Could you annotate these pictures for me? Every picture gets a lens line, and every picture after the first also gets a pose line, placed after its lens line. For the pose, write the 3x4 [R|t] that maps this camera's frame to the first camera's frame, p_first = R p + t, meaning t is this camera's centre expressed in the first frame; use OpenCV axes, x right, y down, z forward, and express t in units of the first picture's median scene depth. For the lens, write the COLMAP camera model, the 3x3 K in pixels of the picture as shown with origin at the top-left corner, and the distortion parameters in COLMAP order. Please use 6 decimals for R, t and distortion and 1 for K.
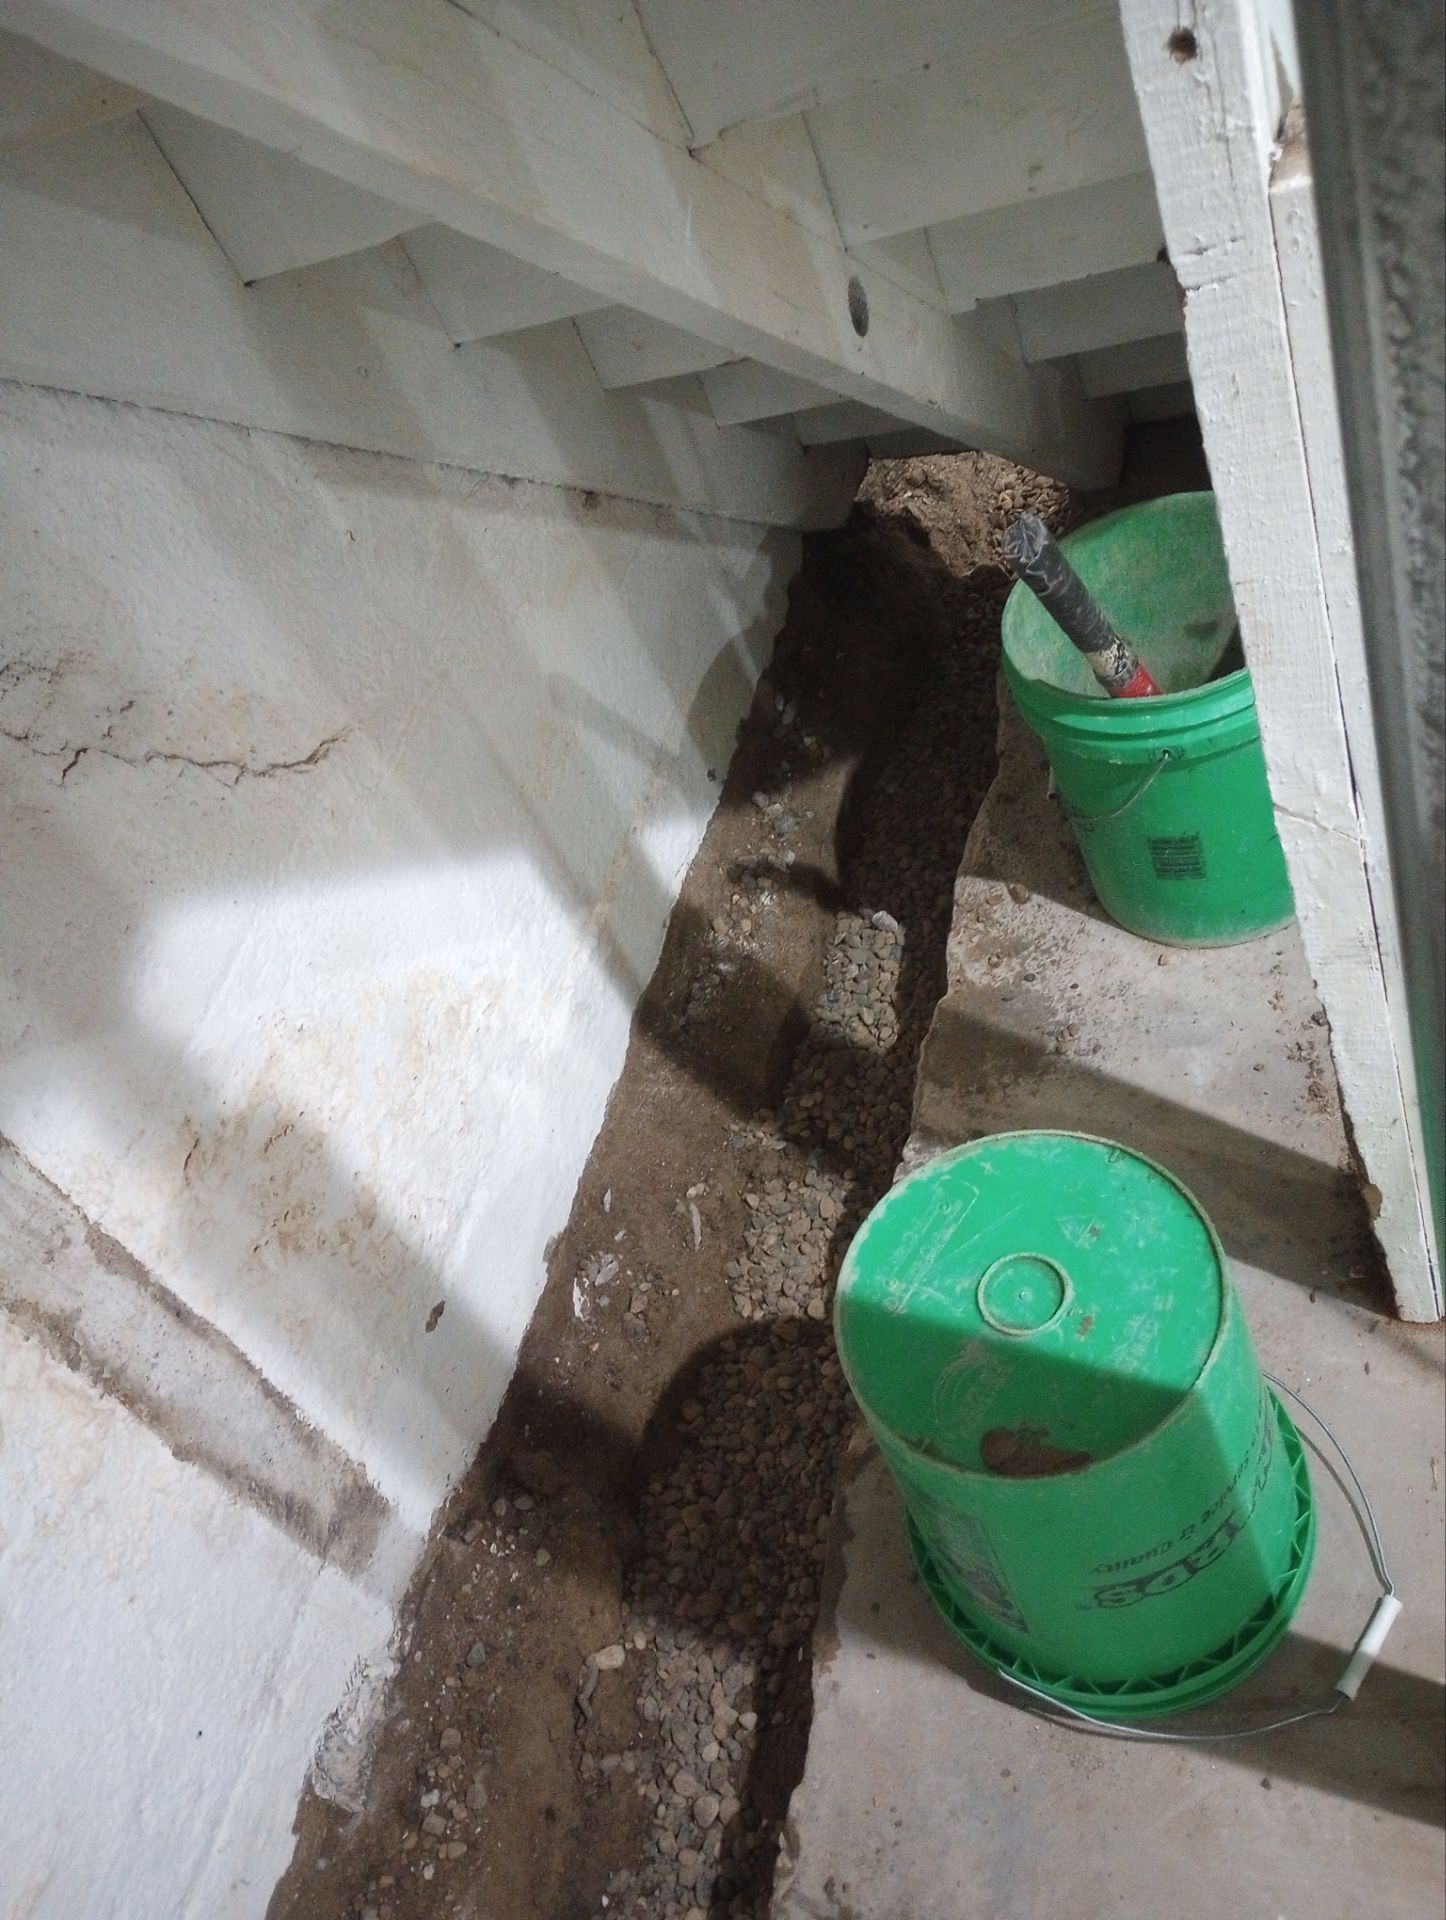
lens RADIAL K [[1594.0, 0, 722.4], [0, 1594.0, 965.8], [0, 0, 1]] dist [0.074353, -0.088123]
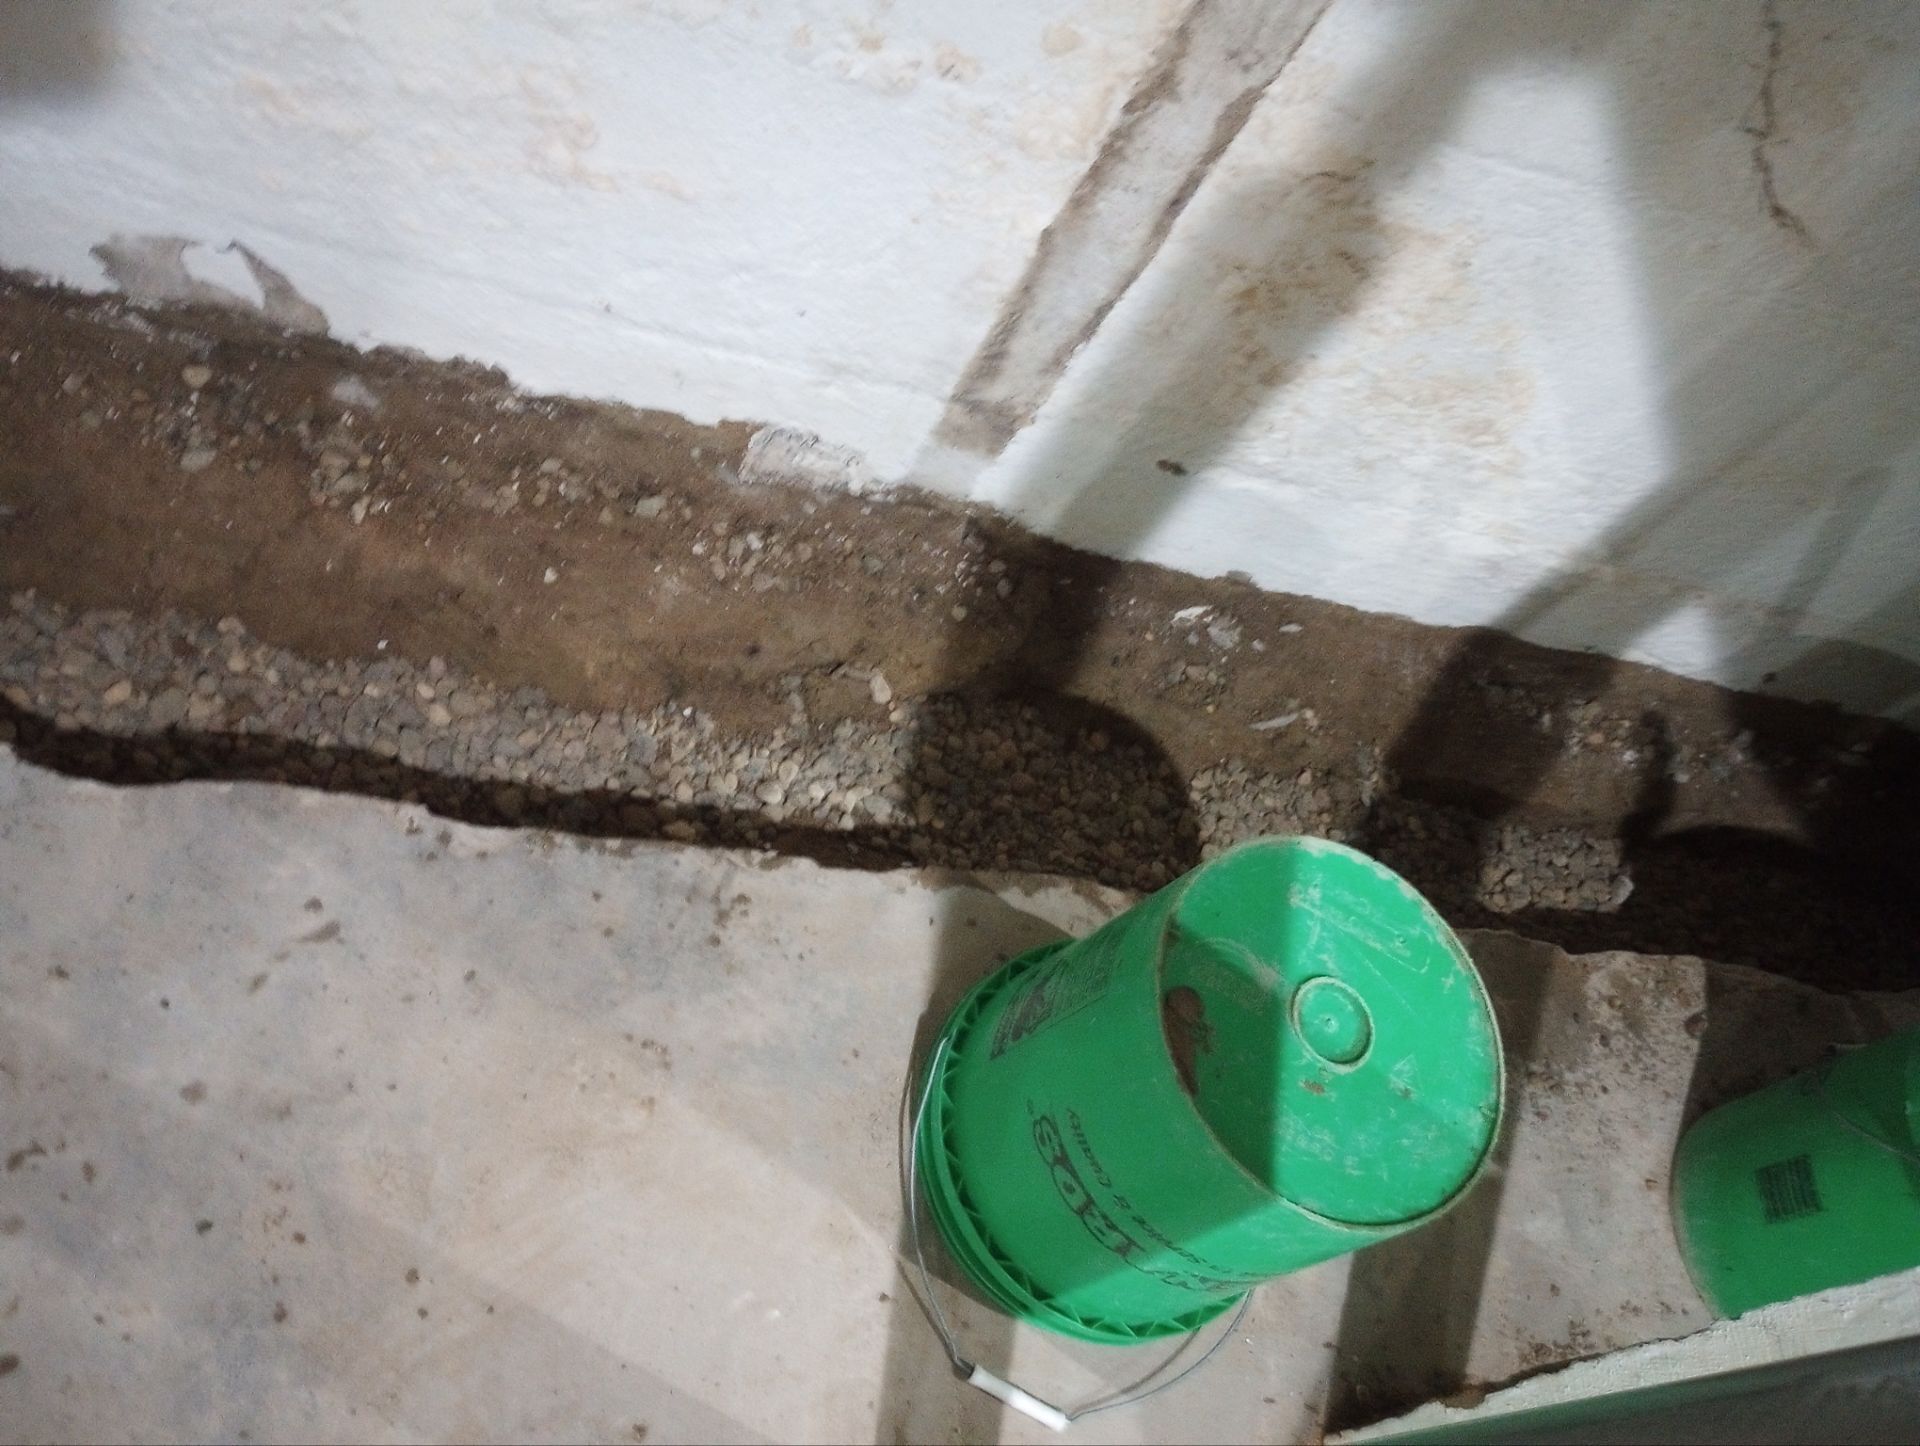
lens RADIAL K [[1594.0, 0, 917.4], [0, 1594.0, 738.9], [0, 0, 1]] dist [0.074353, -0.088123]
pose [[0.126593, 0.989448, -0.070472, 0.043691], [-0.948436, 0.141545, 0.283609, 0.116095], [0.290591, 0.030935, 0.956347, -0.008974]]
